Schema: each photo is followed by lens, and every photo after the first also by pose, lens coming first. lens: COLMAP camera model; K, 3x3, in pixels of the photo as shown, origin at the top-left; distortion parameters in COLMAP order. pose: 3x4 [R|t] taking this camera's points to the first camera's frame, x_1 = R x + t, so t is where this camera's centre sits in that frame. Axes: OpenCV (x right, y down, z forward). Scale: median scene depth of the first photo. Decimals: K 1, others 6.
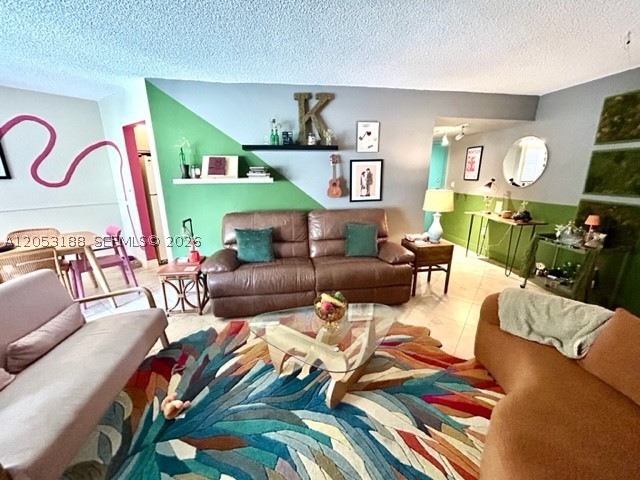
lens RADIAL K [[259.7, 0, 319.7], [0, 259.7, 240.6], [0, 0, 1]] dist [0.000724, -0.000506]
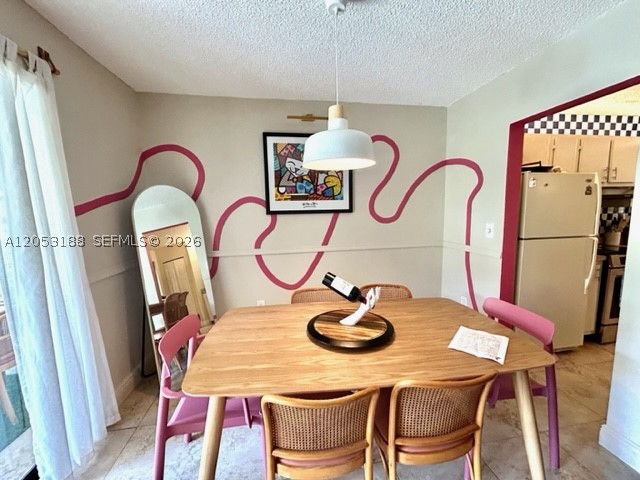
lens RADIAL K [[259.7, 0, 321.3], [0, 259.7, 241.3], [0, 0, 1]] dist [0.000724, -0.000506]
pose [[0.726706, 0.065908, -0.683780, -0.671278], [-0.154329, 0.985606, -0.069018, -0.074147], [0.669388, 0.155683, 0.726417, 0.339339]]
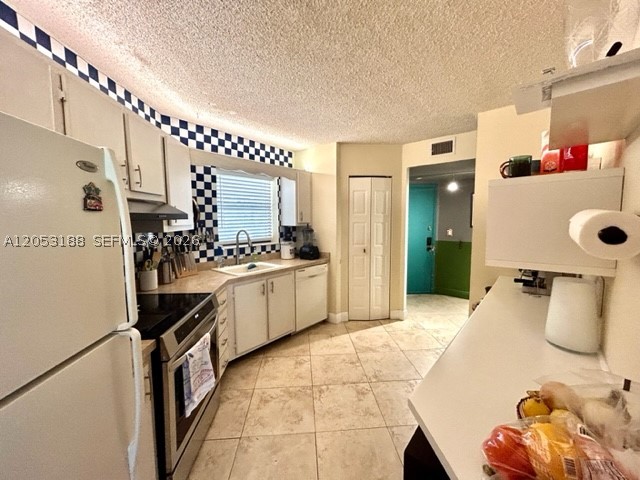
lens RADIAL K [[259.7, 0, 321.8], [0, 259.7, 241.1], [0, 0, 1]] dist [0.000724, -0.000506]
pose [[0.751260, -0.062351, 0.657054, -0.637130], [0.175362, 0.978602, -0.107640, -0.271703], [-0.636283, 0.196088, 0.746119, 1.014386]]
